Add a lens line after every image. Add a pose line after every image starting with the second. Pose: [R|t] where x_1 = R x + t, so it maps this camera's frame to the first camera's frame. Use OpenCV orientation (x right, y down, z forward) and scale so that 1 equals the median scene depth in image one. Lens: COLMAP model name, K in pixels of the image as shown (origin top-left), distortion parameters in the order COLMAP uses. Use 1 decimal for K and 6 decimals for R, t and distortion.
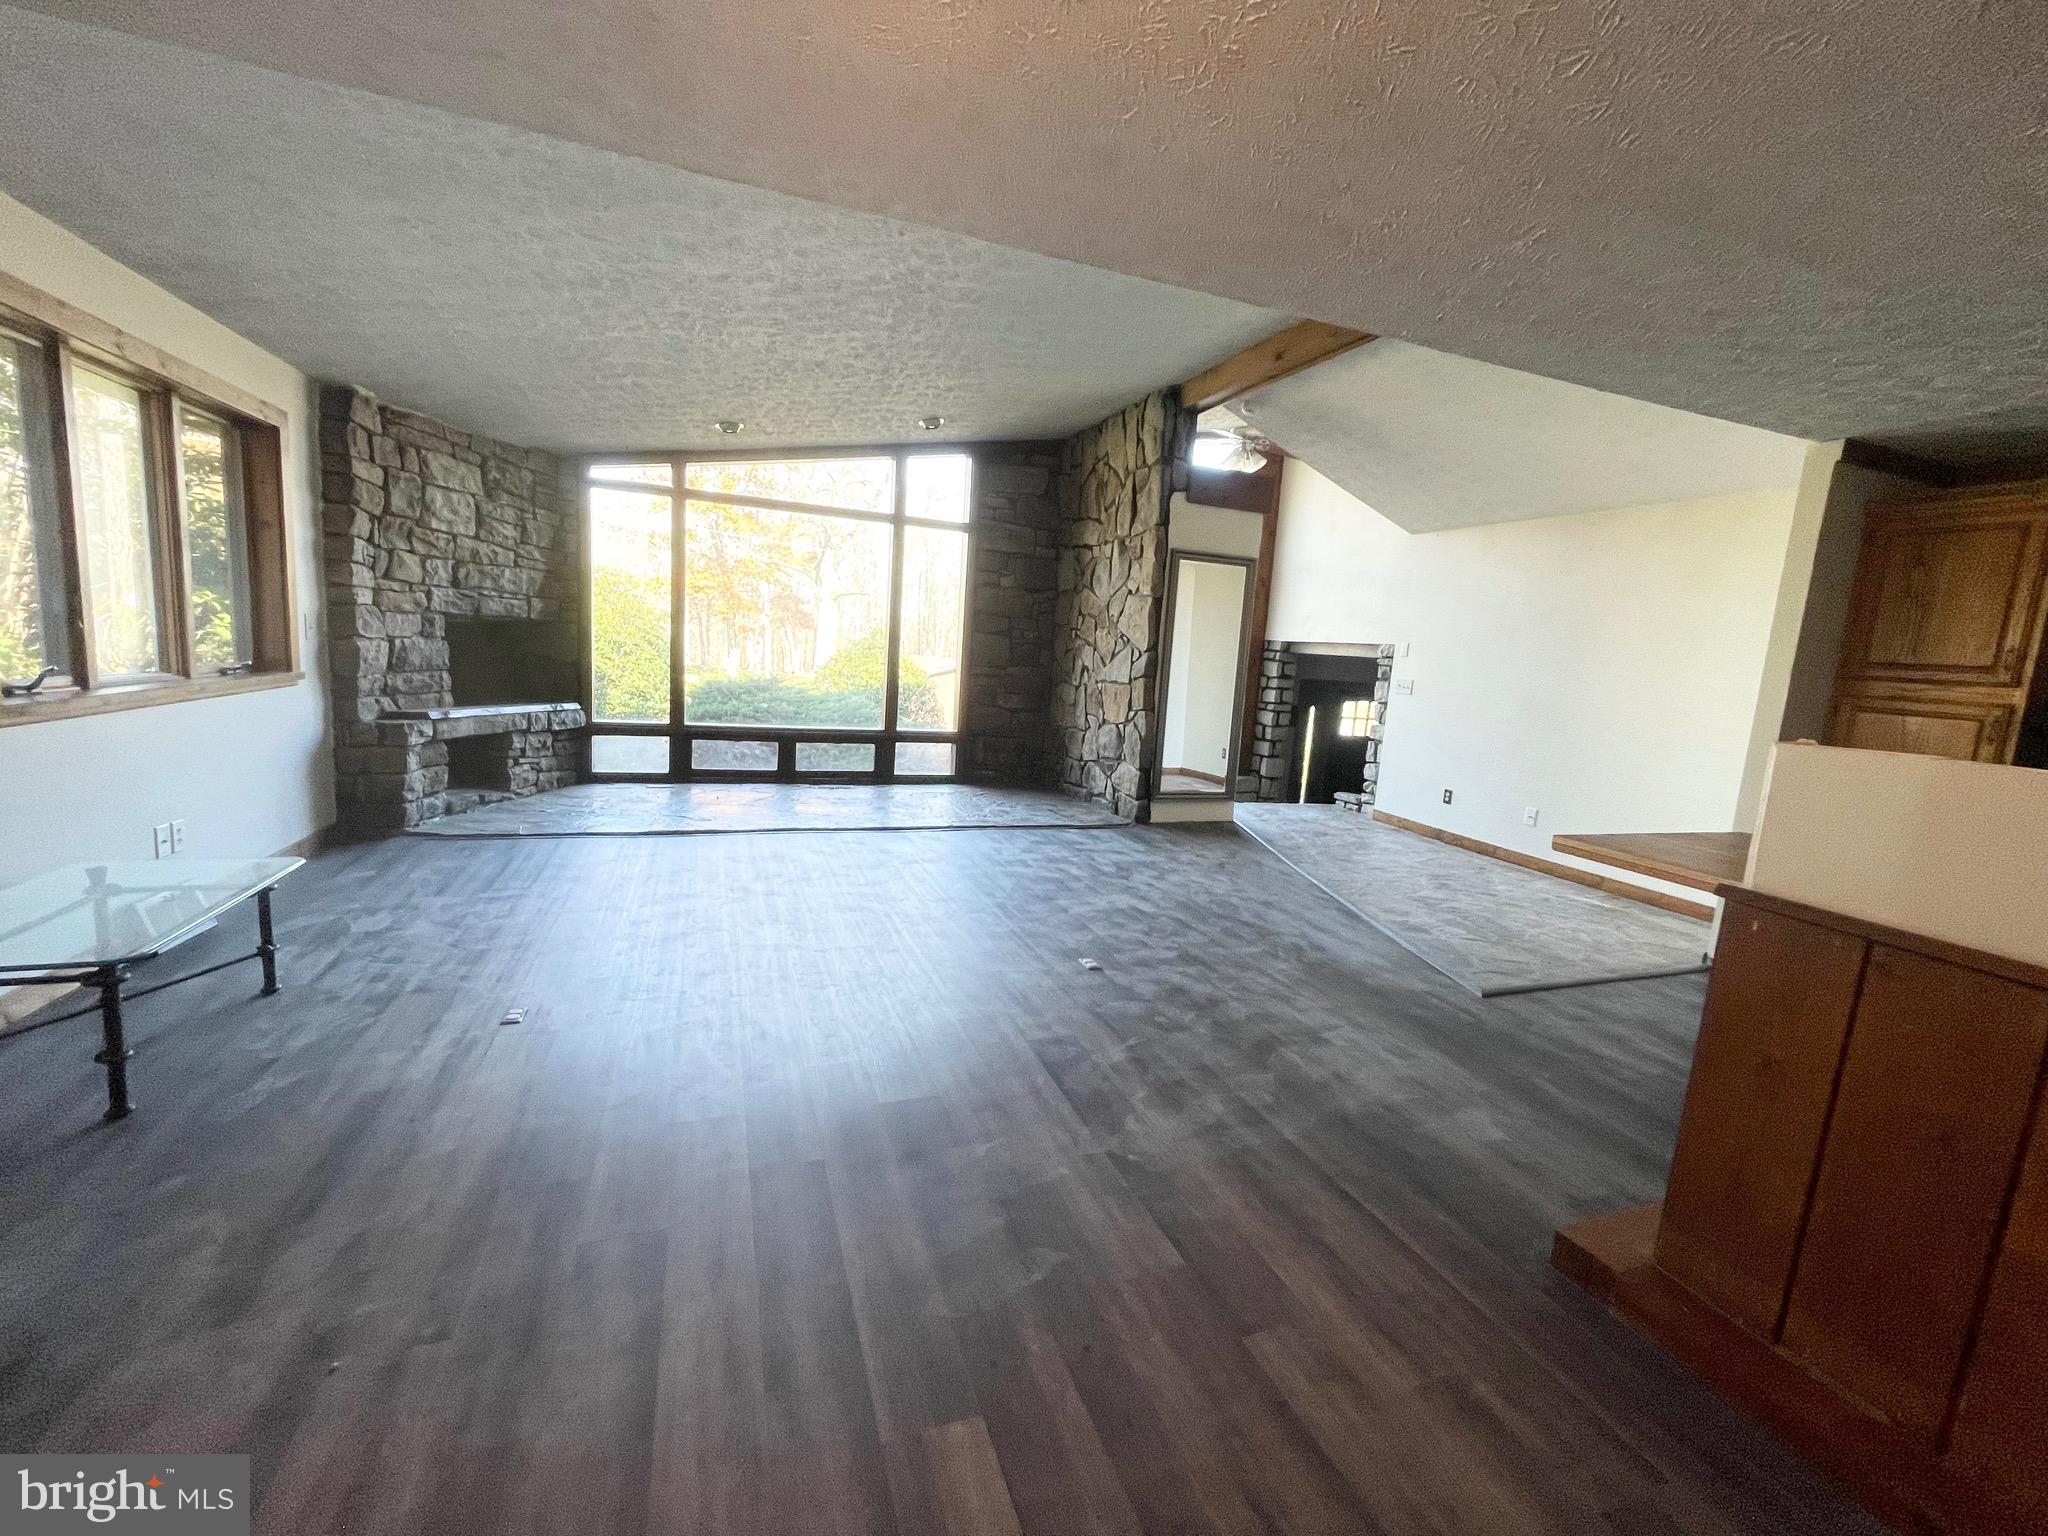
lens RADIAL K [[826.4, 0, 1020.7], [0, 826.4, 766.4], [0, 0, 1]] dist [-0.001381, 0.000008]
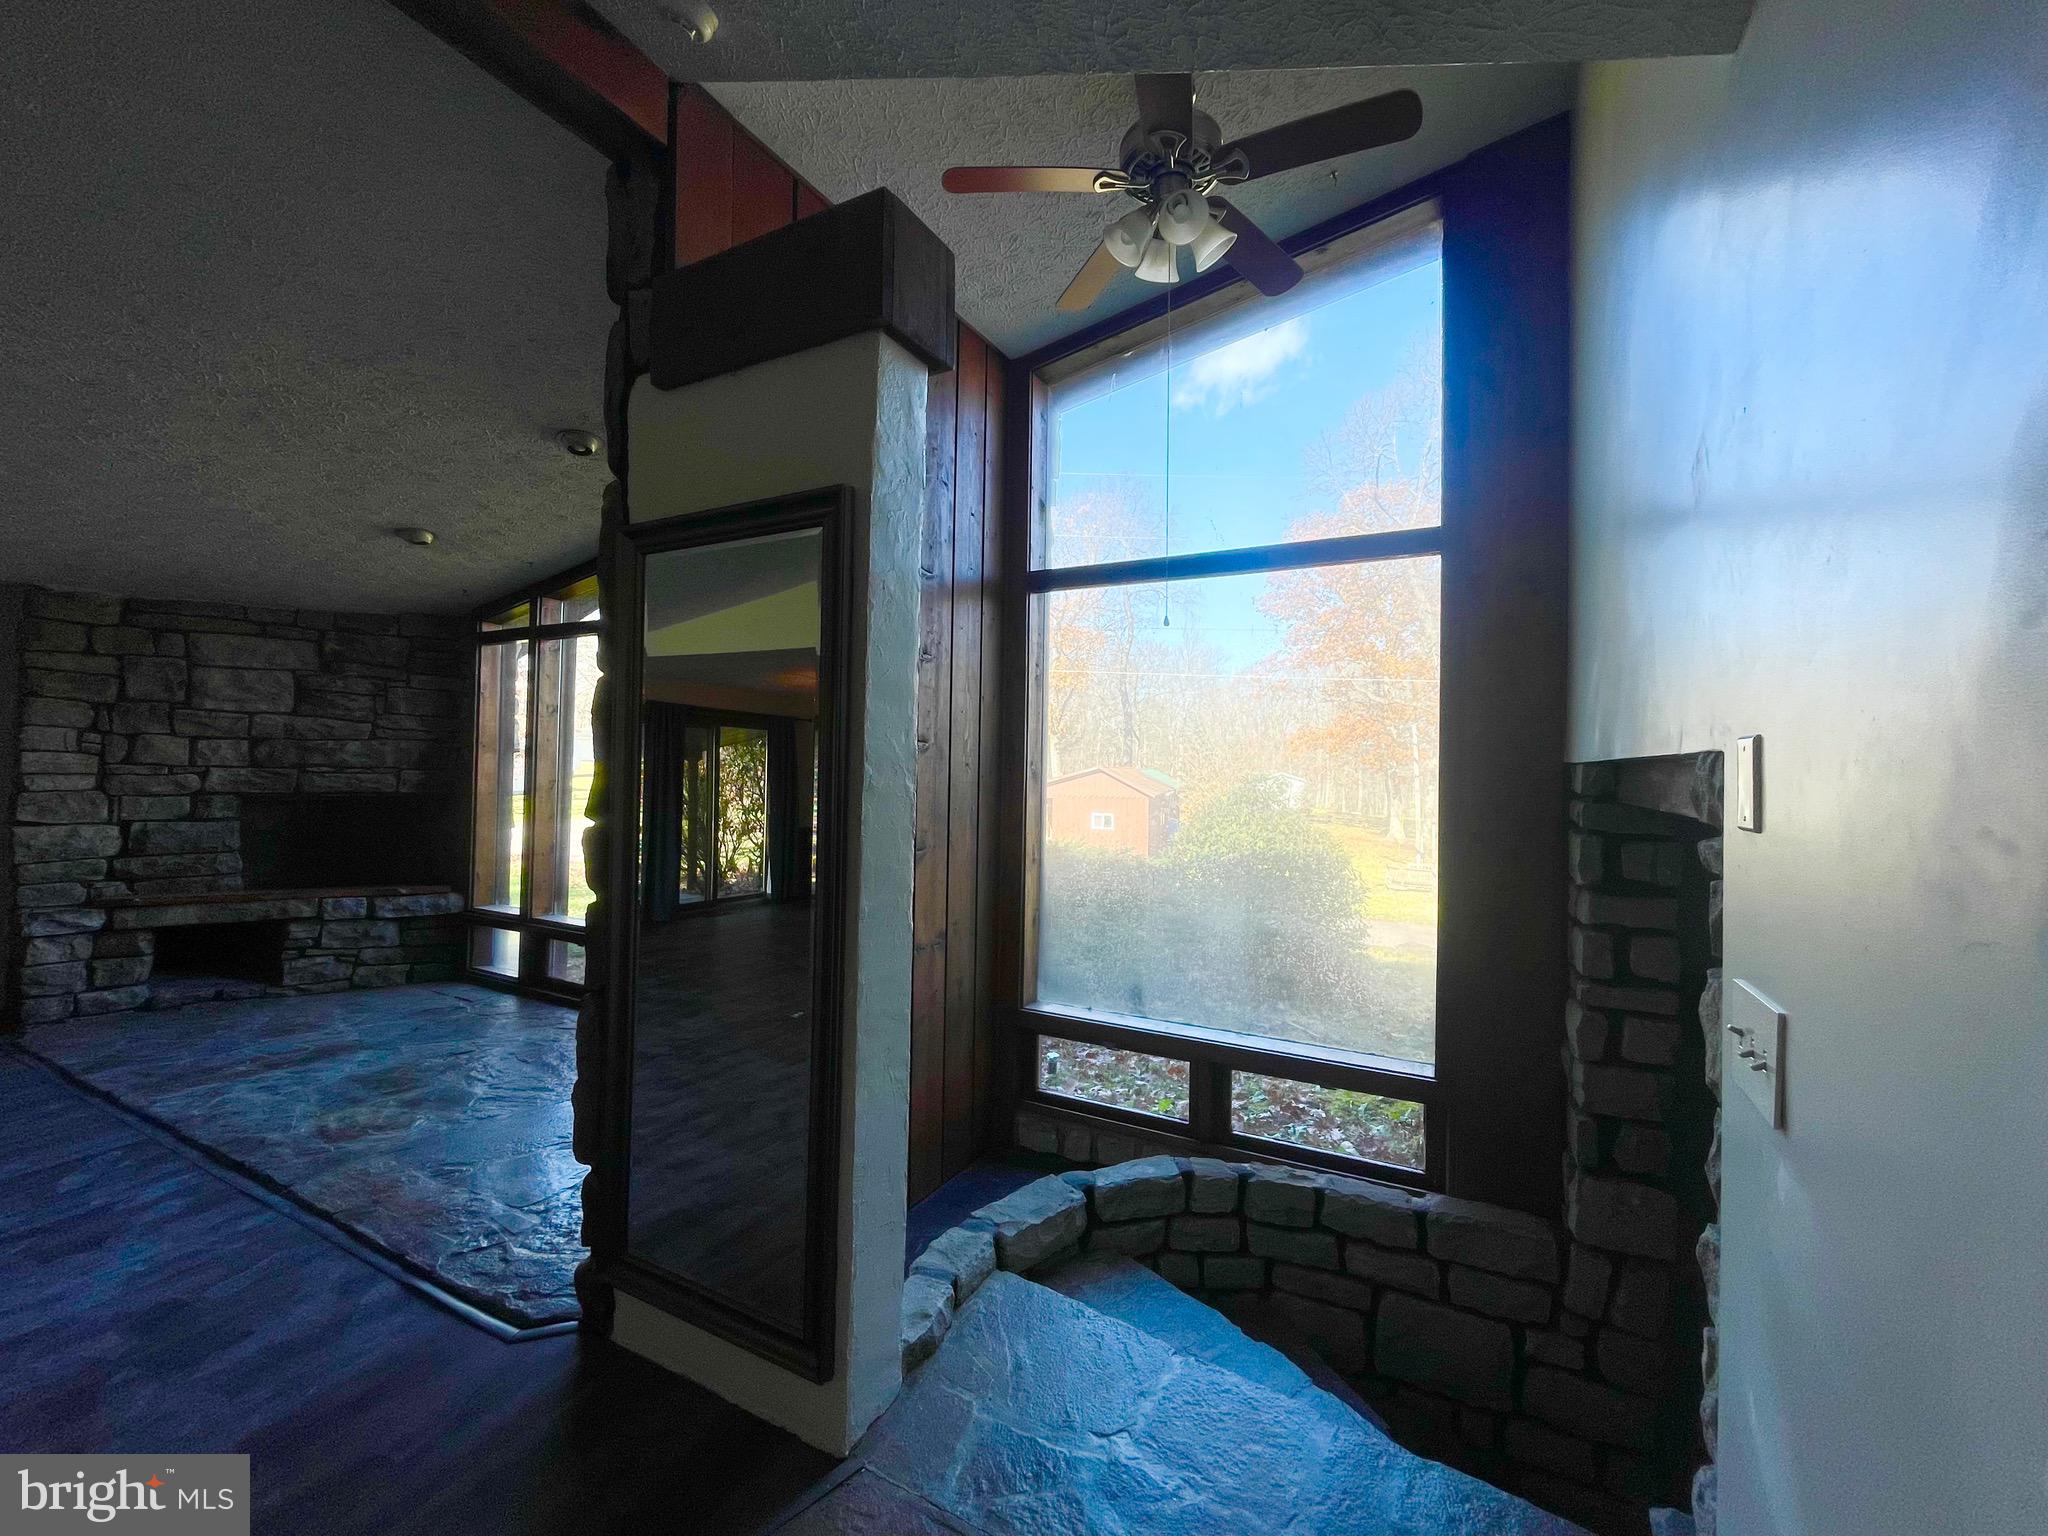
lens RADIAL K [[826.4, 0, 1023.3], [0, 826.4, 763.0], [0, 0, 1]] dist [-0.001381, 0.000008]
pose [[0.660674, -0.061904, -0.748116, 0.668400], [-0.078401, 0.985454, -0.150780, -0.154610], [0.746568, 0.158269, 0.646210, 1.112940]]
